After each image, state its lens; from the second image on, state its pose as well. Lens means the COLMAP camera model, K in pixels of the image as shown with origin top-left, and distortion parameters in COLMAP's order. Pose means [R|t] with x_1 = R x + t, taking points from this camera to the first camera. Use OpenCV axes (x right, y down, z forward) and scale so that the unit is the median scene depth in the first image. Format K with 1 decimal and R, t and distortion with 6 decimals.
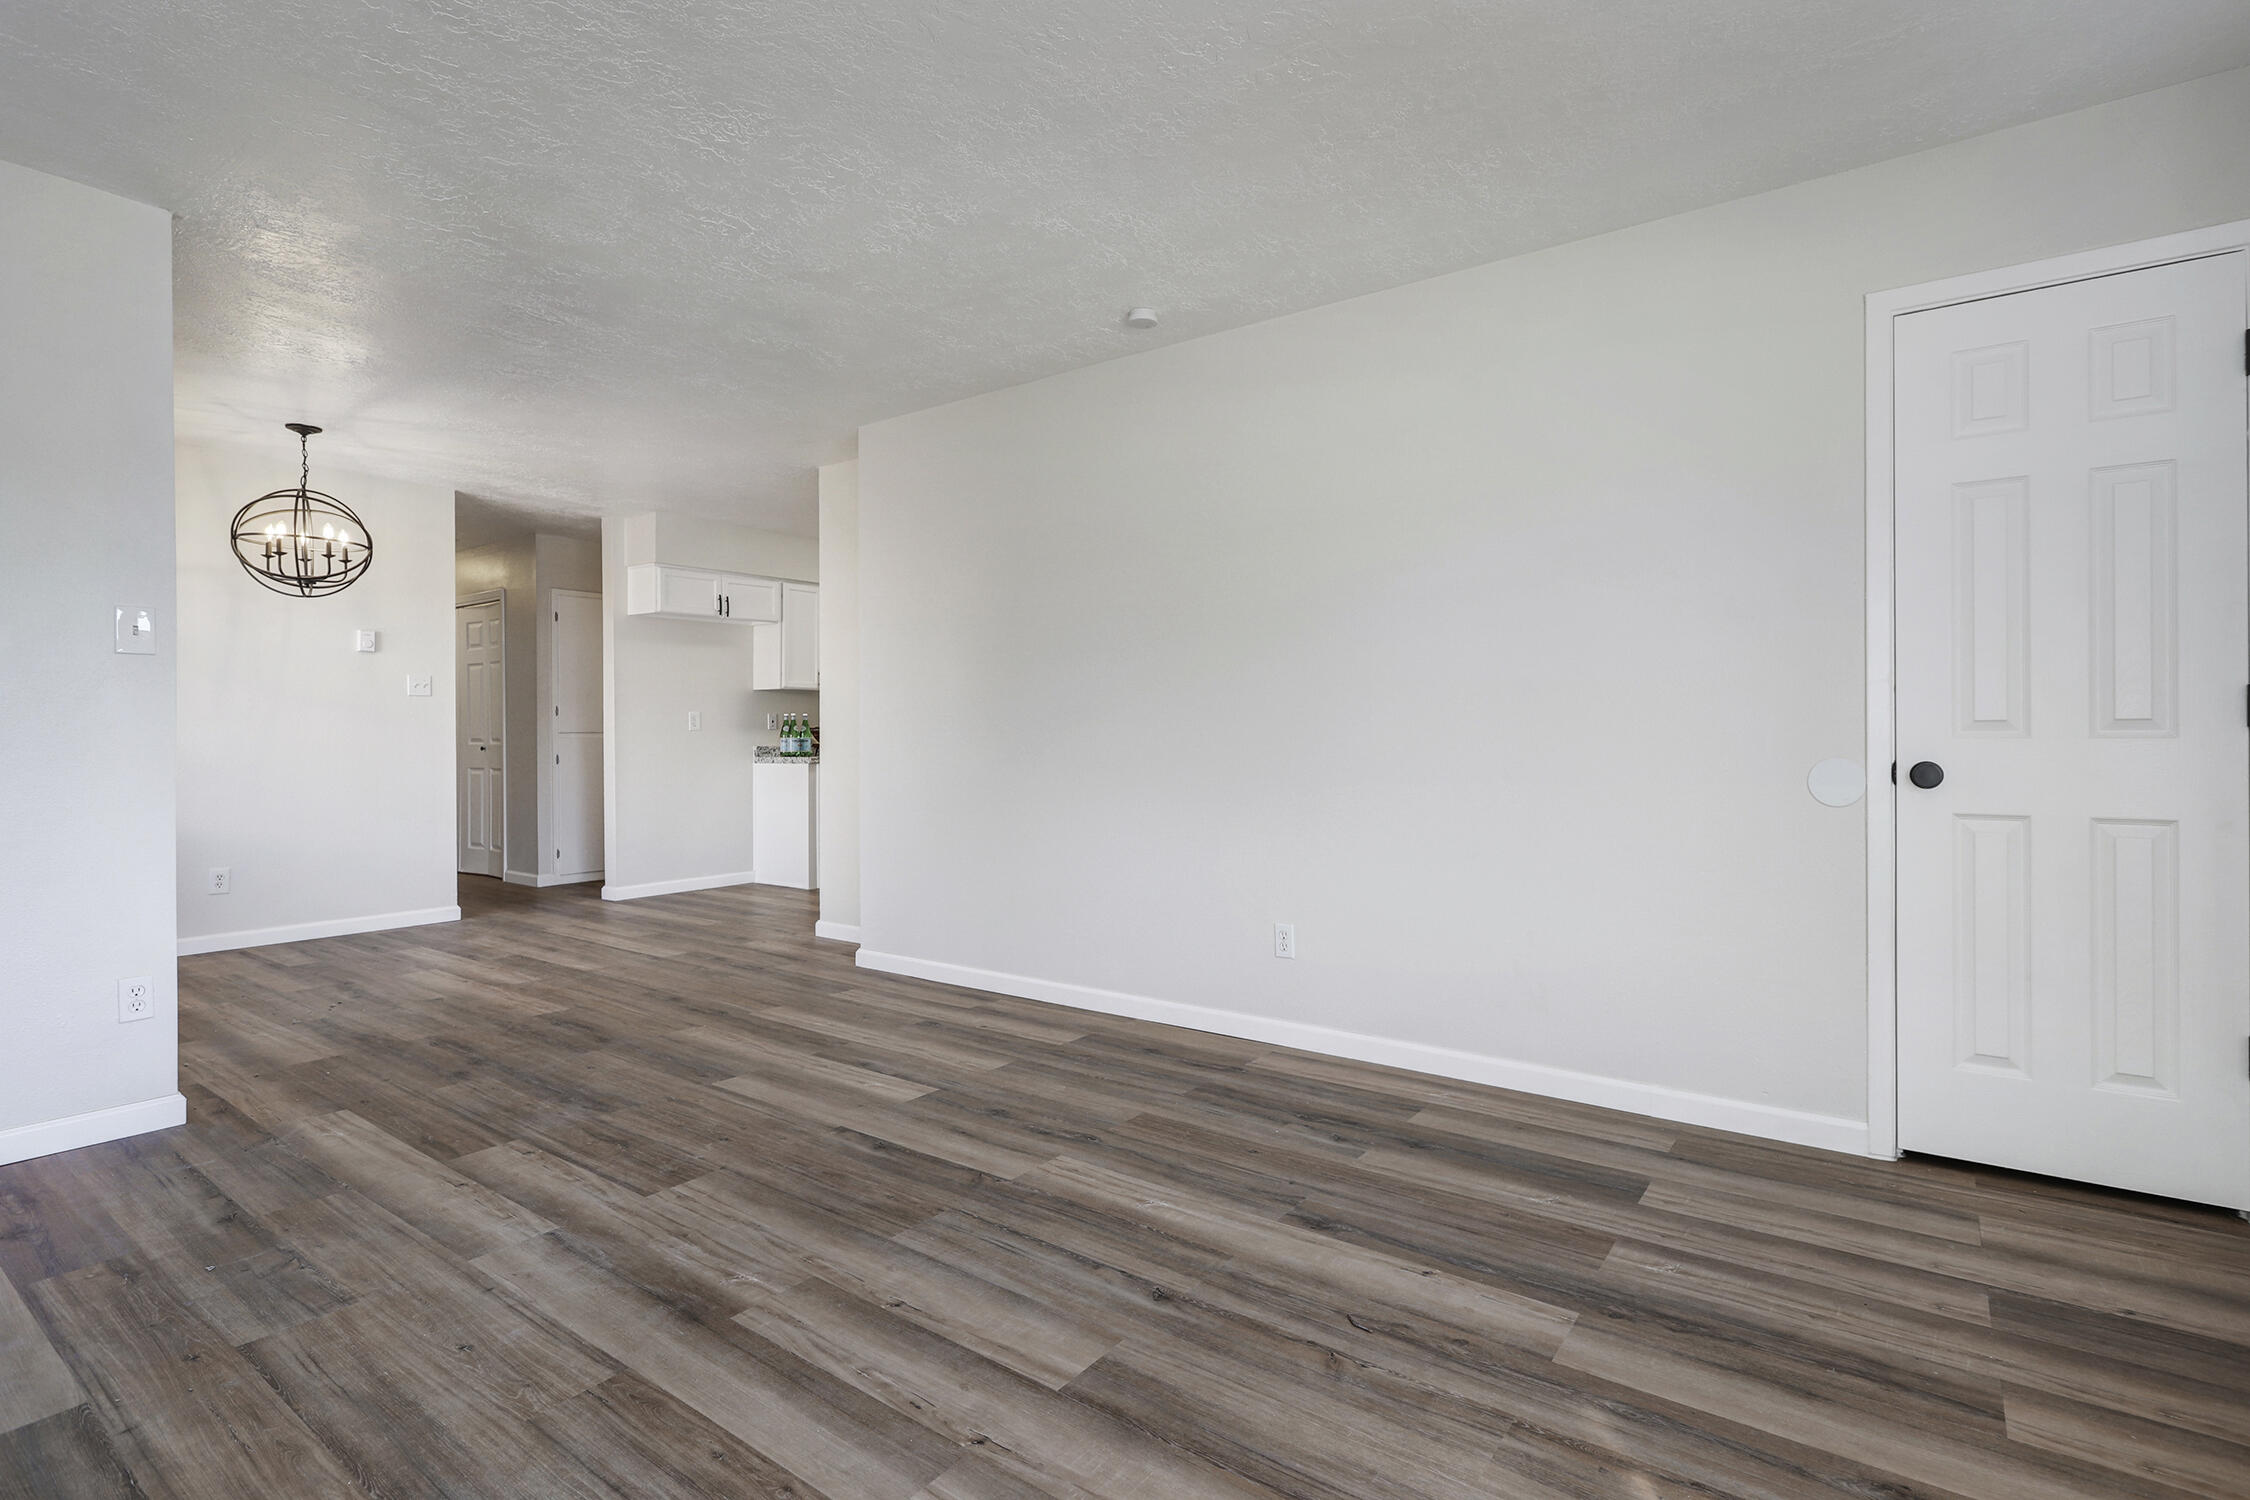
lens RADIAL K [[1070.1, 0, 1135.5], [0, 1070.1, 741.0], [0, 0, 1]] dist [0.001649, 0.000165]
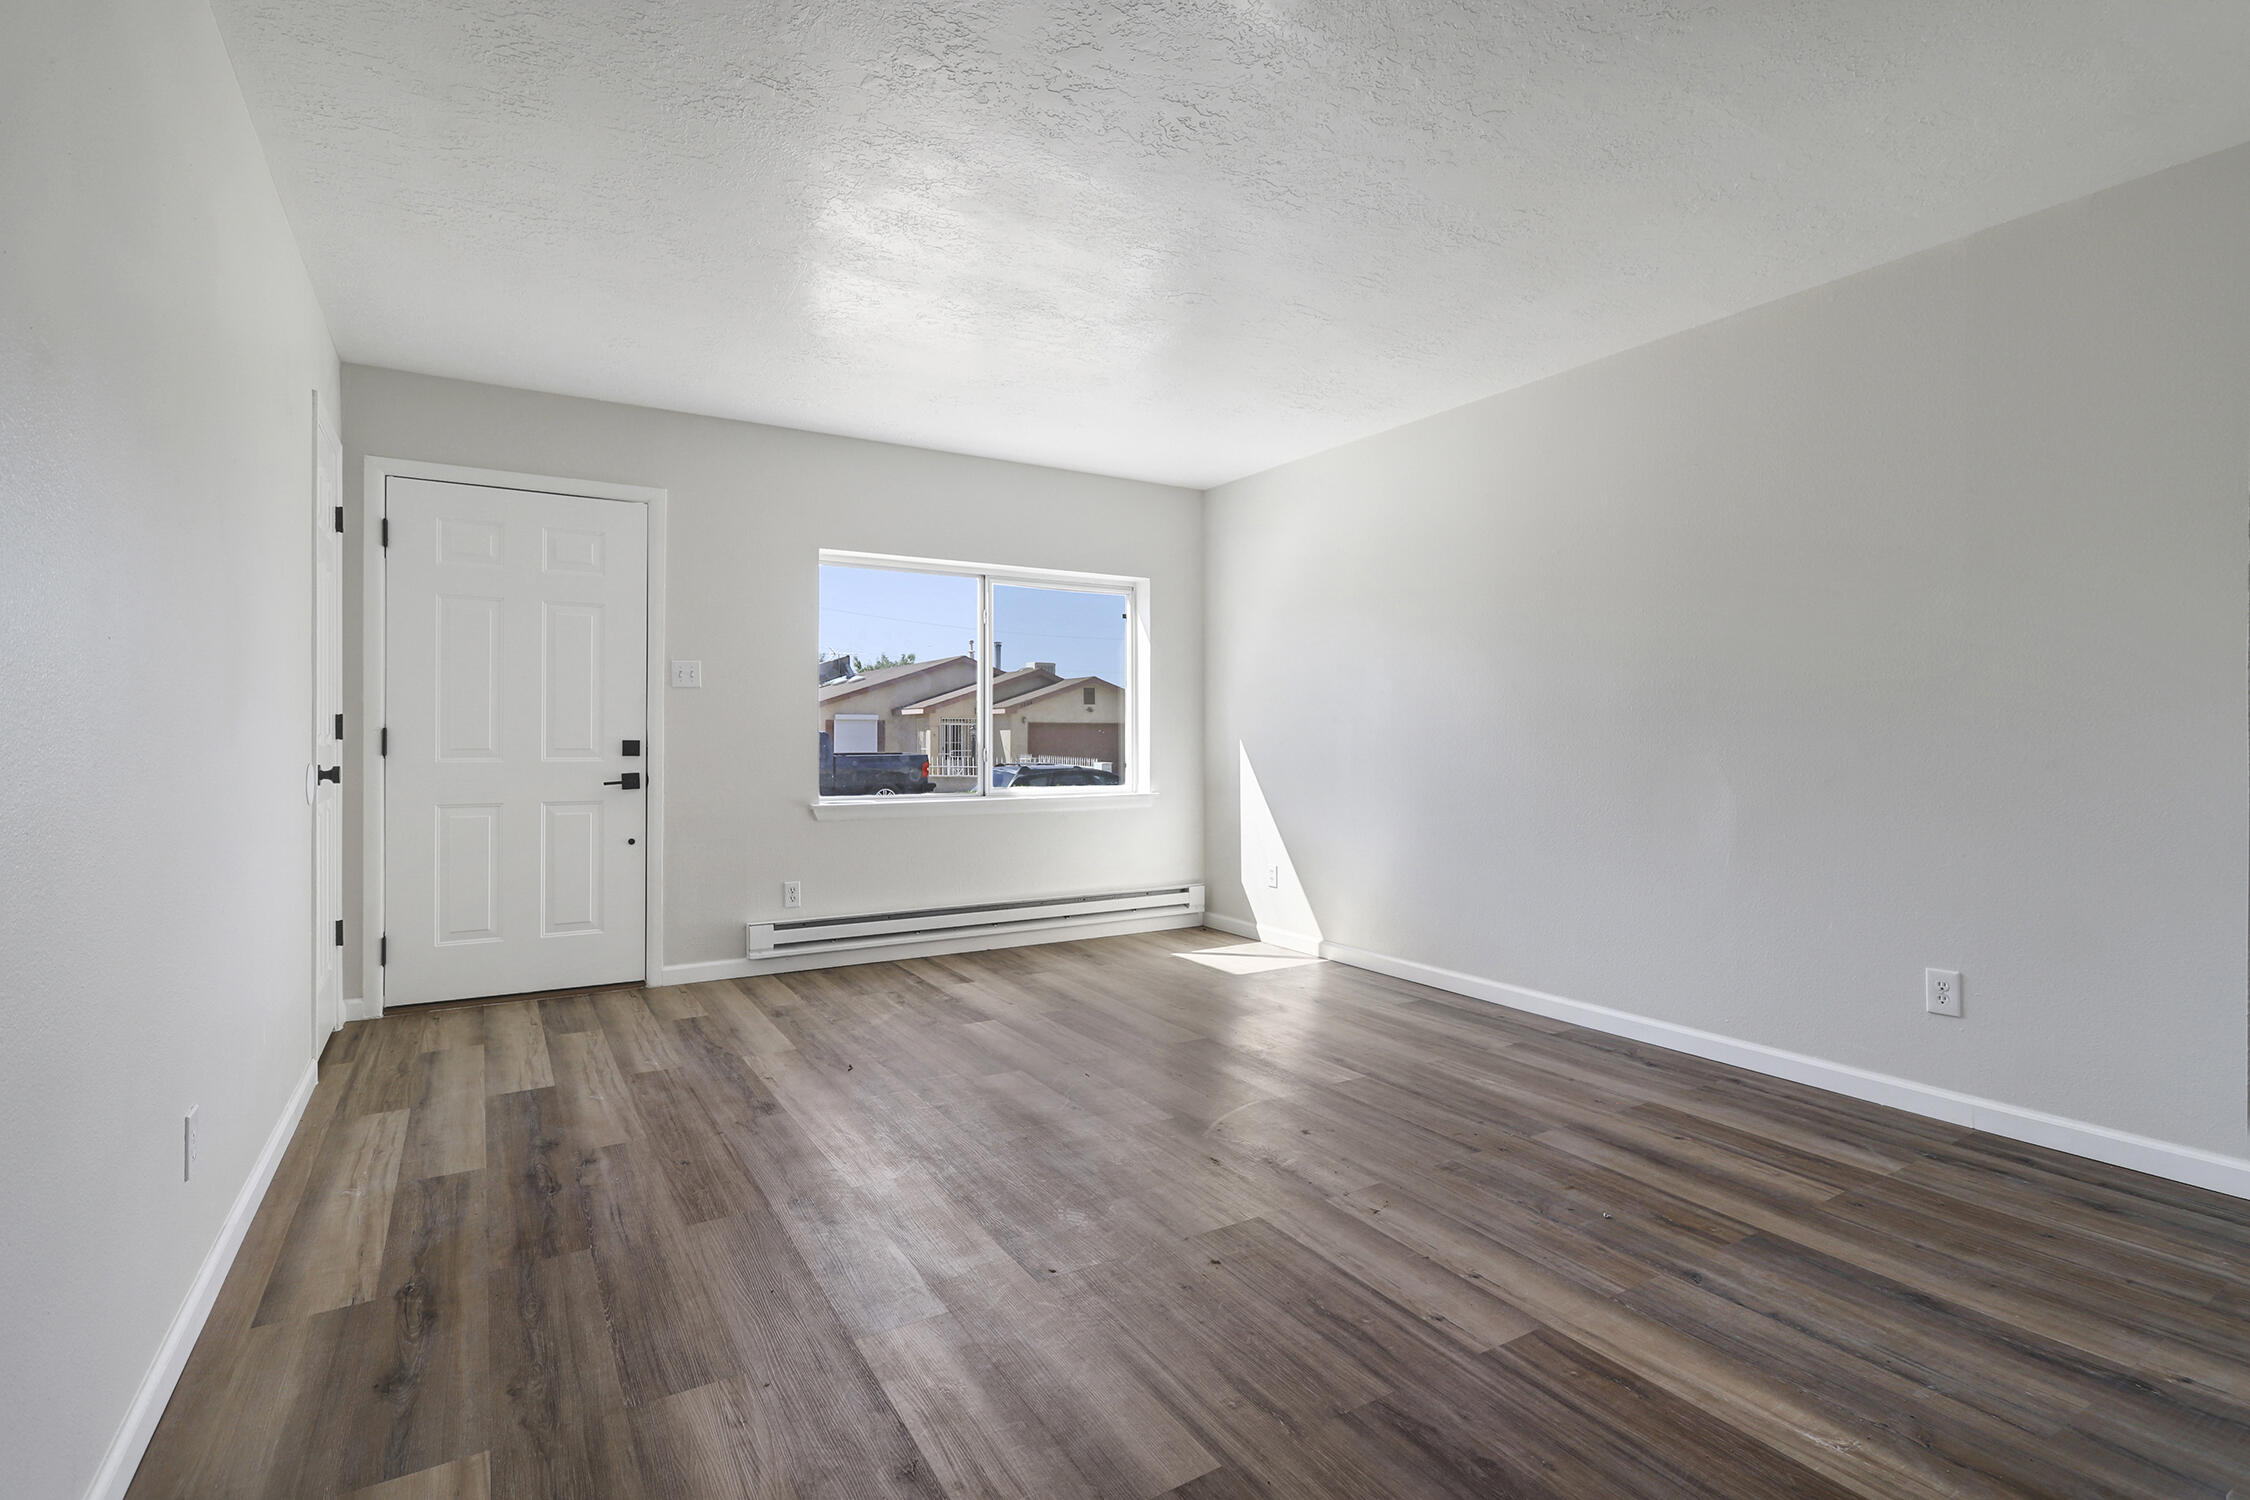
lens RADIAL K [[1070.1, 0, 1135.5], [0, 1070.1, 741.0], [0, 0, 1]] dist [0.001649, 0.000165]
pose [[-0.926252, -0.000202, 0.376904, -0.680963], [0.002681, 0.999971, 0.007124, -0.016316], [-0.376895, 0.007610, -0.926225, 1.834256]]
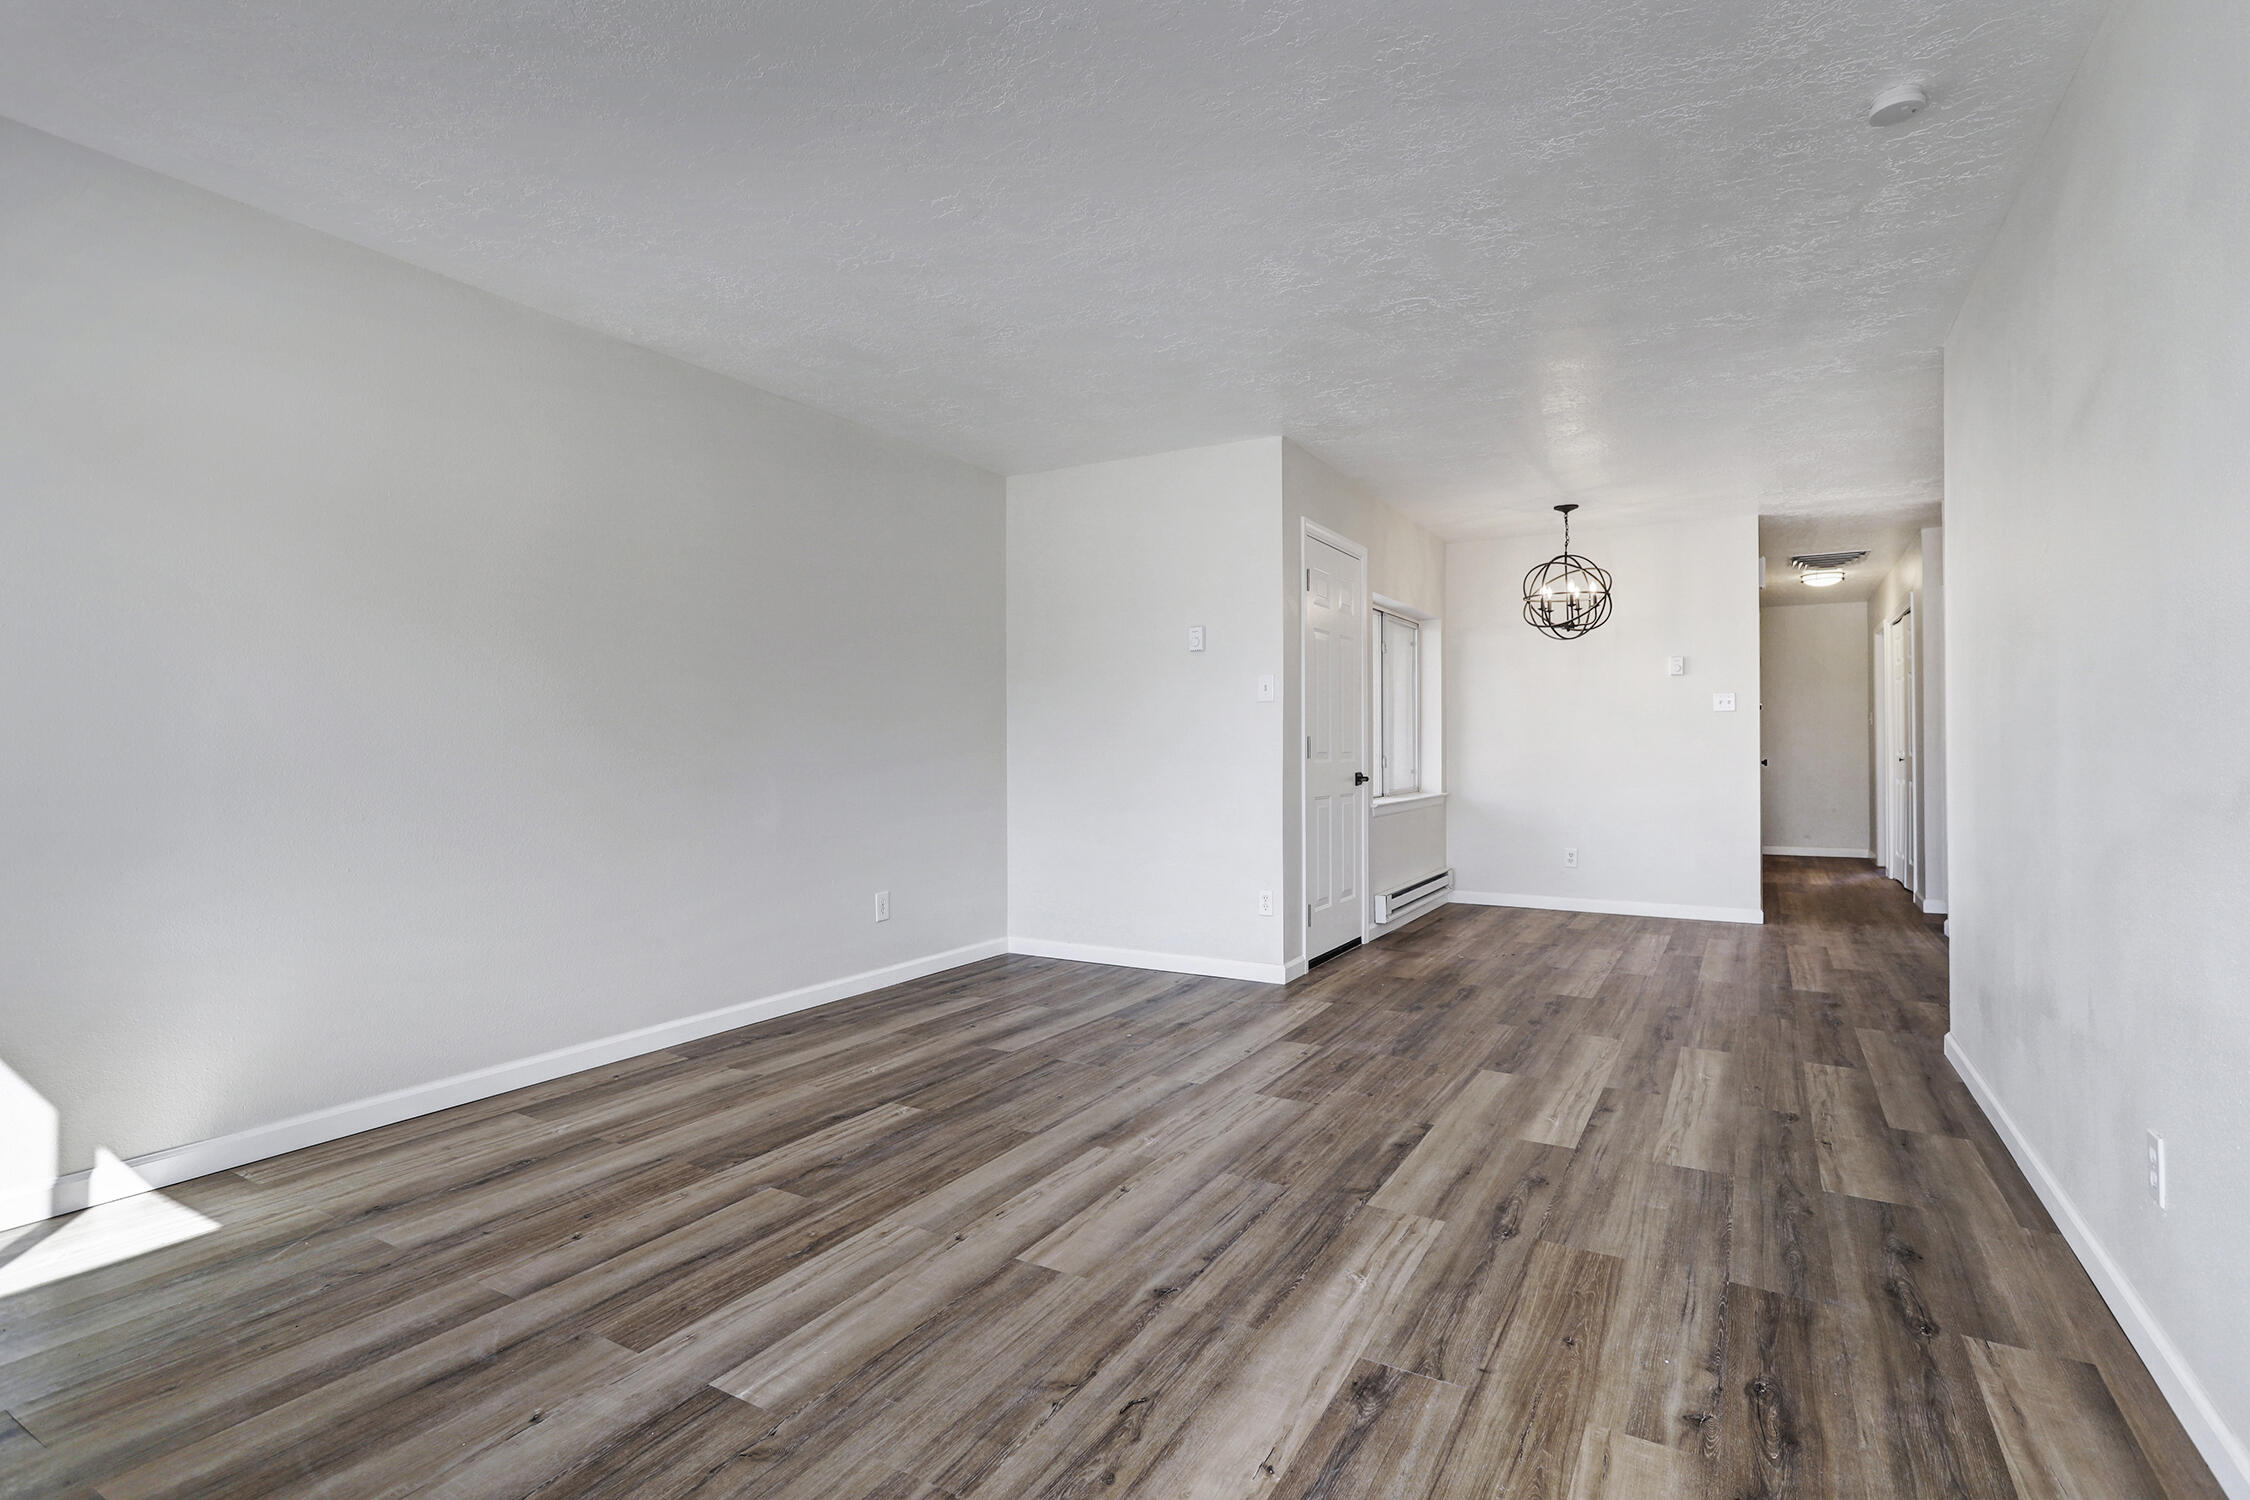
lens RADIAL K [[1070.1, 0, 1135.5], [0, 1070.1, 741.0], [0, 0, 1]] dist [0.001649, 0.000165]
pose [[0.108458, -0.004464, -0.994091, 0.817554], [-0.004363, 0.999978, -0.004966, -0.009977], [0.994092, 0.004876, 0.108436, 0.661692]]
